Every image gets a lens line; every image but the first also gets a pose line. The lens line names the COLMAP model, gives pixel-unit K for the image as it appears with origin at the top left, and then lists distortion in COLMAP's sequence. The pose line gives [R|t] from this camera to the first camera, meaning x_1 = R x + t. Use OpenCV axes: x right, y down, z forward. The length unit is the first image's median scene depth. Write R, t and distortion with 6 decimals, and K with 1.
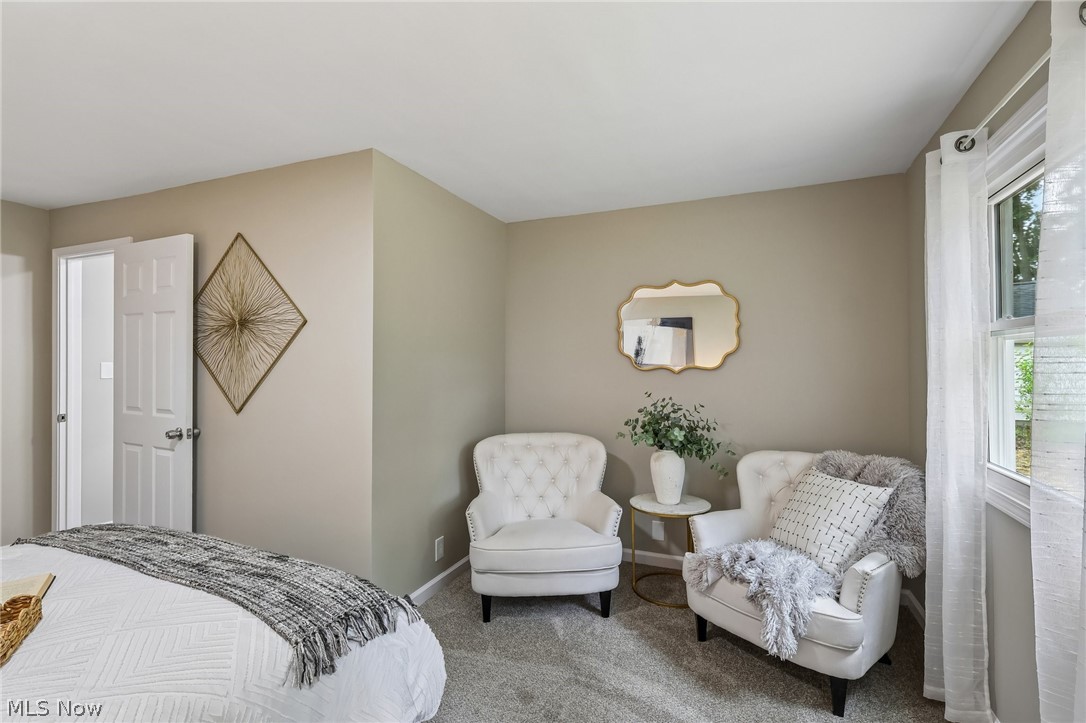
lens RADIAL K [[503.1, 0, 540.0], [0, 503.1, 362.7], [0, 0, 1]] dist [0.000192, -0.000001]
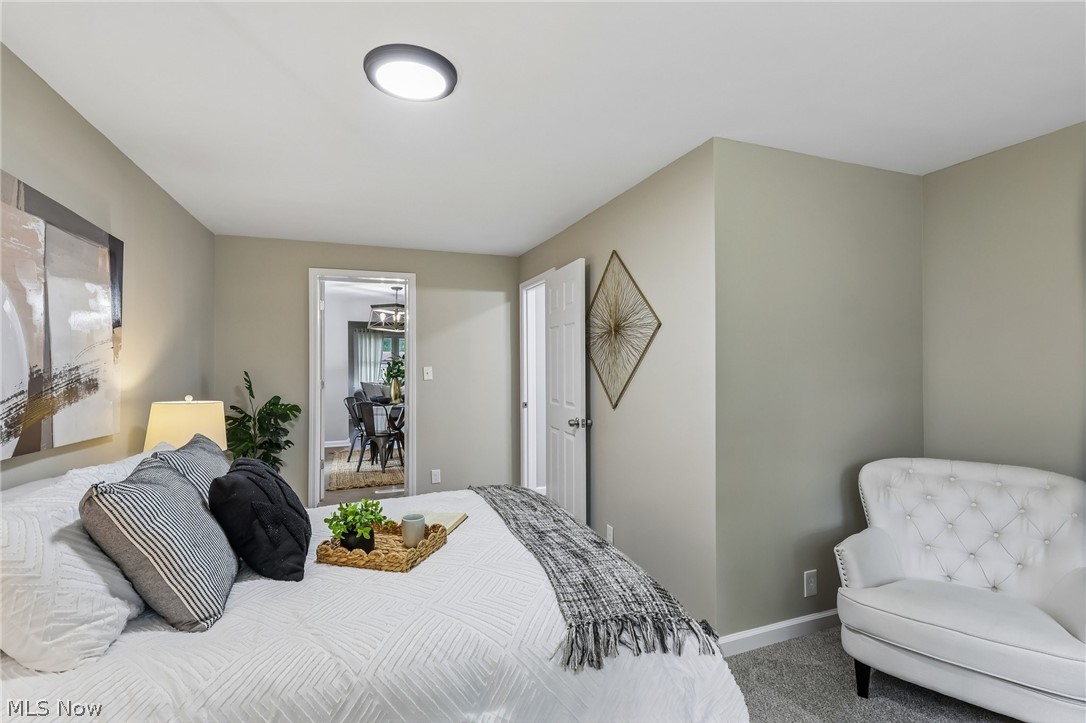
lens RADIAL K [[503.1, 0, 542.3], [0, 503.1, 361.9], [0, 0, 1]] dist [0.000192, -0.000001]
pose [[0.683591, -0.010073, -0.729796, 0.124388], [0.007176, 0.999949, -0.007080, 0.001499], [0.729830, -0.000397, 0.683628, 0.107676]]
